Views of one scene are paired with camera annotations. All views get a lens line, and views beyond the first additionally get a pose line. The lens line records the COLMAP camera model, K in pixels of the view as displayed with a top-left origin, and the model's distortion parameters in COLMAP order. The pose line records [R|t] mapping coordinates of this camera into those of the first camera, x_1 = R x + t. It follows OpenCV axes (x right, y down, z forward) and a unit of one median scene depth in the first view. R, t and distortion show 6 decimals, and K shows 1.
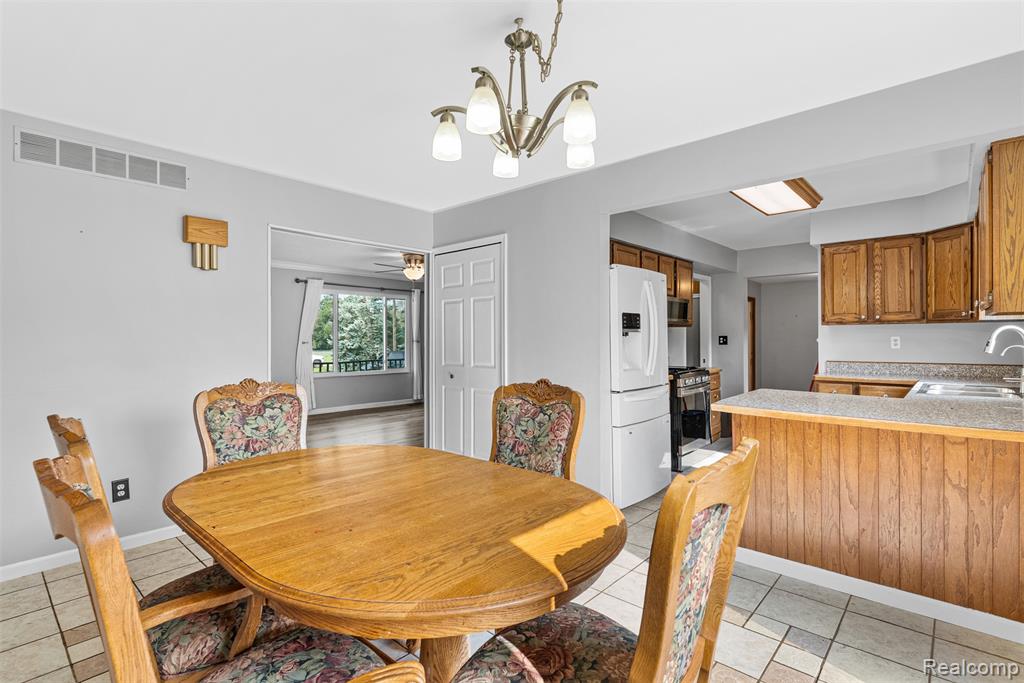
lens RADIAL K [[495.8, 0, 508.2], [0, 495.8, 340.5], [0, 0, 1]] dist [0.001005, -0.001502]
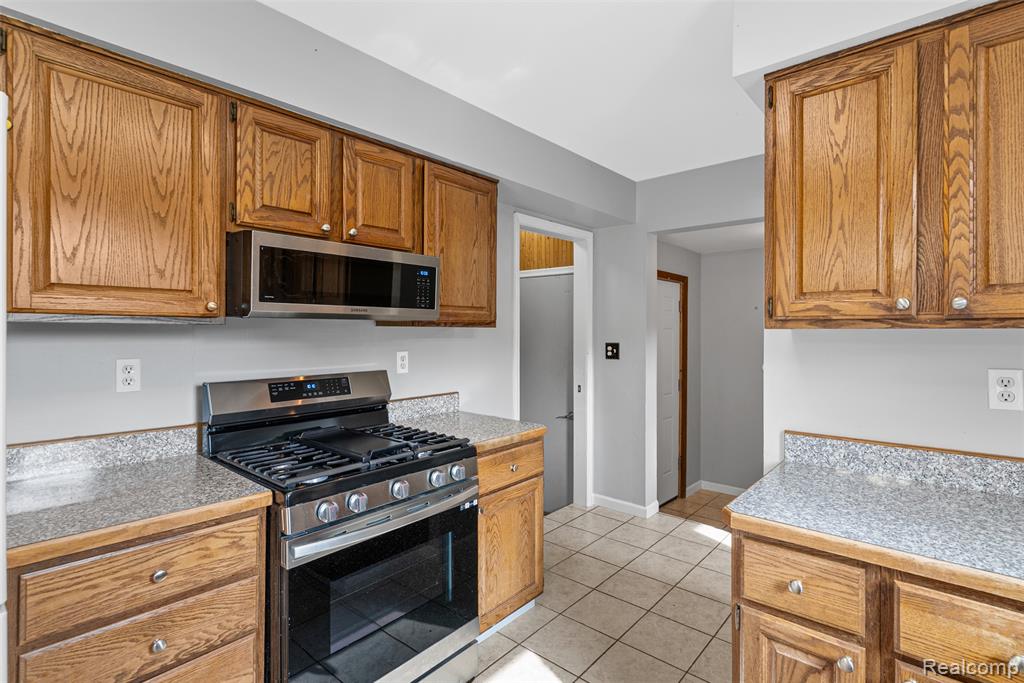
lens RADIAL K [[495.8, 0, 509.7], [0, 495.8, 334.8], [0, 0, 1]] dist [0.001005, -0.001502]
pose [[0.999864, 0.006964, 0.014956, 0.514935], [-0.006992, 0.999974, 0.001790, -0.029723], [-0.014943, -0.001895, 0.999887, 0.760737]]
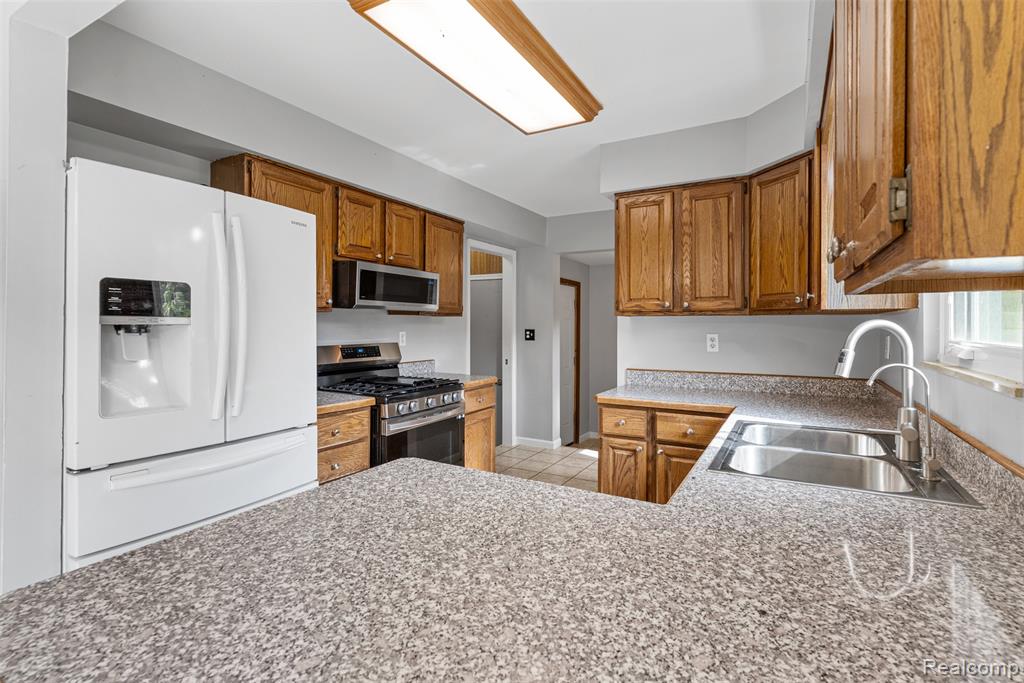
lens RADIAL K [[495.8, 0, 514.4], [0, 495.8, 328.6], [0, 0, 1]] dist [0.001005, -0.001502]
pose [[0.974692, 0.008165, 0.223402, 0.393898], [-0.007670, 0.999966, -0.003084, -0.012291], [-0.223419, 0.001292, 0.974722, 0.430092]]
